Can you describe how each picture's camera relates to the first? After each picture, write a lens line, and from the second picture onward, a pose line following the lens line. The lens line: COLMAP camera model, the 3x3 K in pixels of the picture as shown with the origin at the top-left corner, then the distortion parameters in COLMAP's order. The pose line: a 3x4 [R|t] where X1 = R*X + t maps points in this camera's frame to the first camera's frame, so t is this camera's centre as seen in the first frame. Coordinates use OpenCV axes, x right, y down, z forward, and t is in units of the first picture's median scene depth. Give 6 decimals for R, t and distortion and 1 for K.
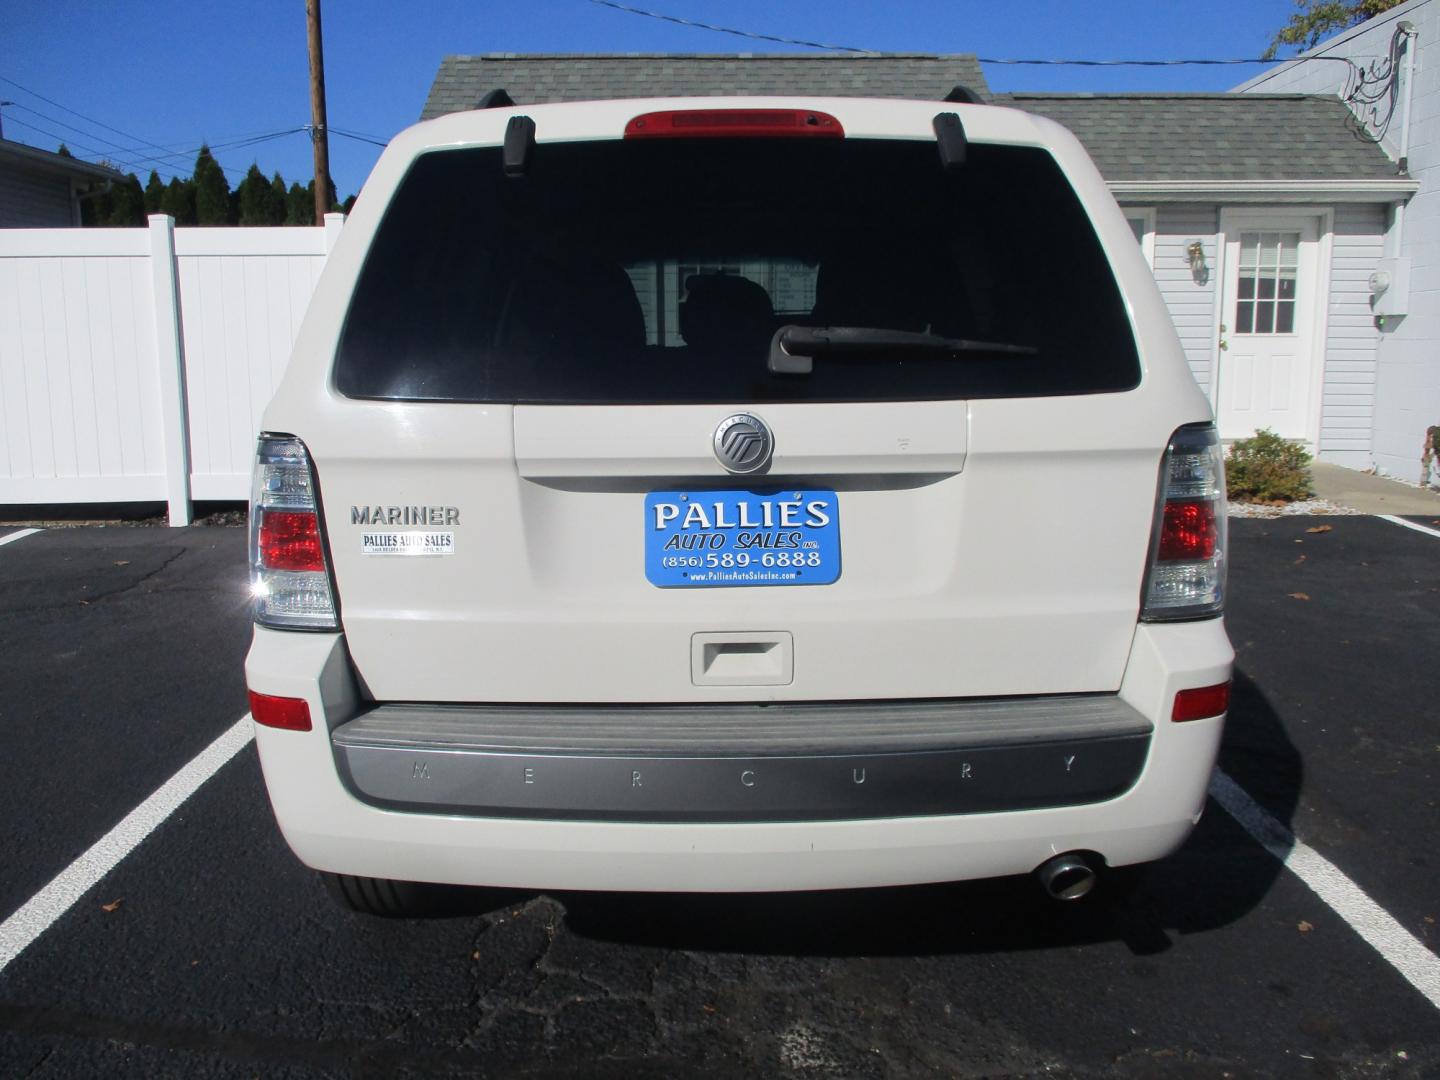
lens RADIAL K [[1196.3, 0, 717.1], [0, 1196.3, 534.9], [0, 0, 1]] dist [-0.022256, -0.006873]
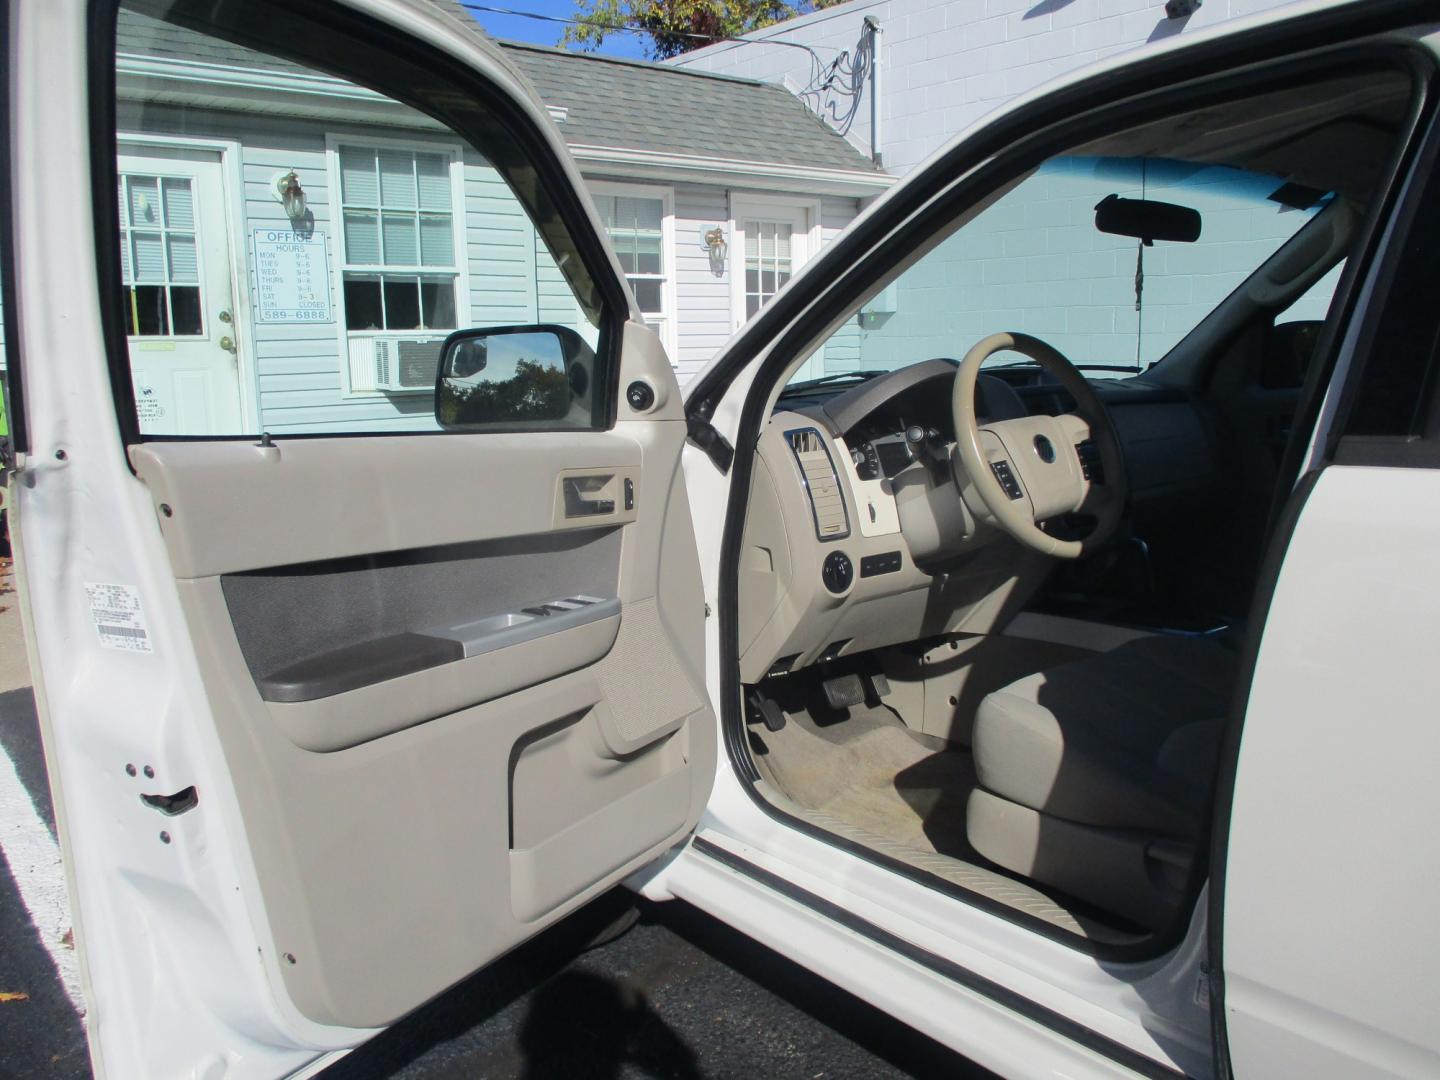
lens RADIAL K [[1196.3, 0, 717.1], [0, 1196.3, 534.9], [0, 0, 1]] dist [-0.022256, -0.006873]
pose [[0.774896, -0.109332, 0.622562, -0.709774], [0.110503, 0.993191, 0.036879, -0.184796], [-0.622355, 0.040217, 0.781701, 1.142594]]
